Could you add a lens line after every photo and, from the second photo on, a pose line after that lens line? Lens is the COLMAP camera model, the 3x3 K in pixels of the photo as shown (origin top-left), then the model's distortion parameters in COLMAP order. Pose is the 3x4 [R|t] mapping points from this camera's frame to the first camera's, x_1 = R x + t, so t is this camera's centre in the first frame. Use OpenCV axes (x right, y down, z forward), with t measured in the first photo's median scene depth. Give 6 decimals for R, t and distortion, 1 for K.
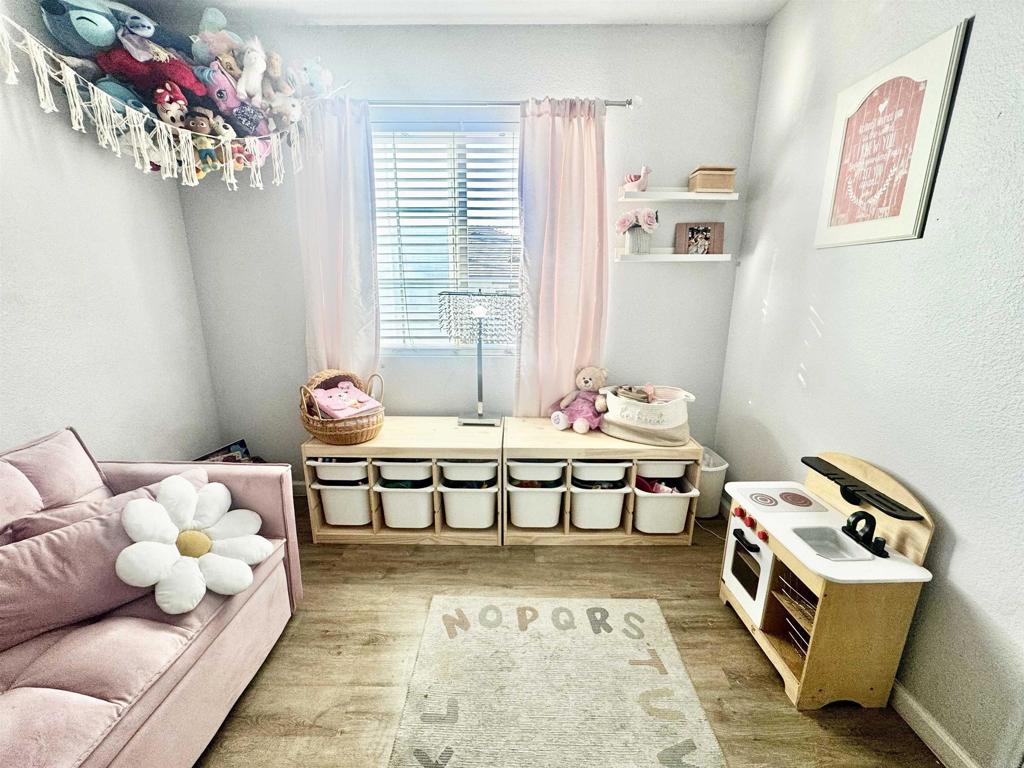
lens RADIAL K [[410.1, 0, 511.6], [0, 410.1, 384.4], [0, 0, 1]] dist [-0.006540, 0.000512]
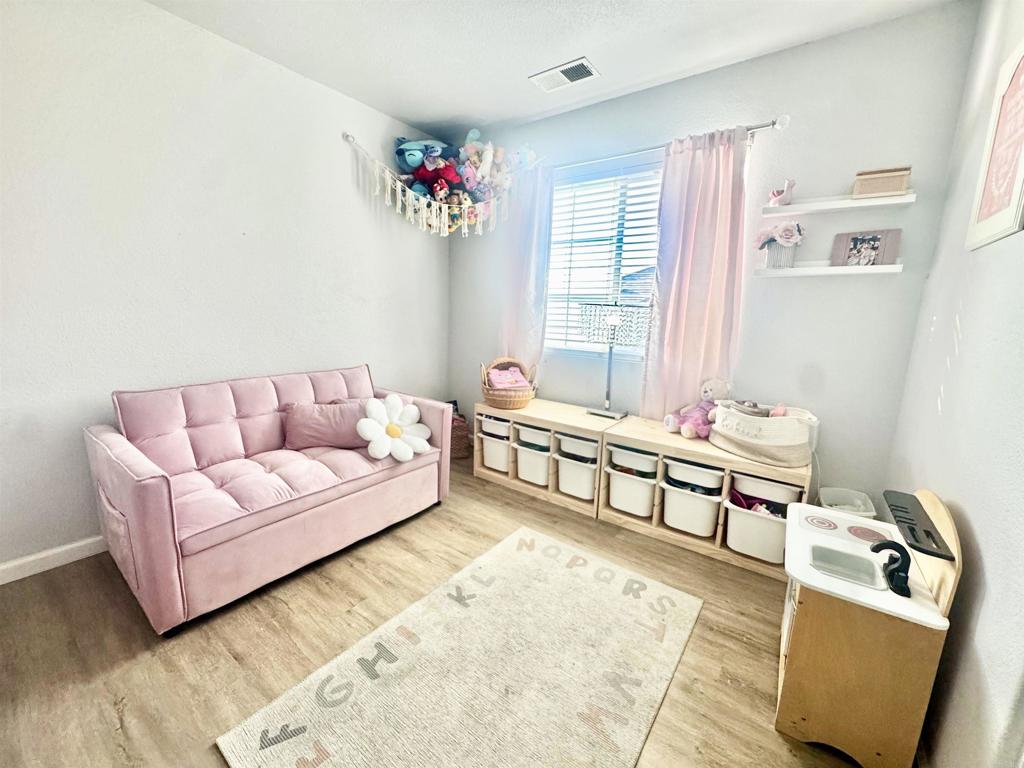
lens RADIAL K [[410.1, 0, 509.4], [0, 410.1, 383.3], [0, 0, 1]] dist [-0.006540, 0.000512]
pose [[0.807611, 0.126190, -0.576056, 0.423452], [-0.167965, 0.985599, -0.019578, 0.085681], [0.565289, 0.112569, 0.817176, -0.138411]]
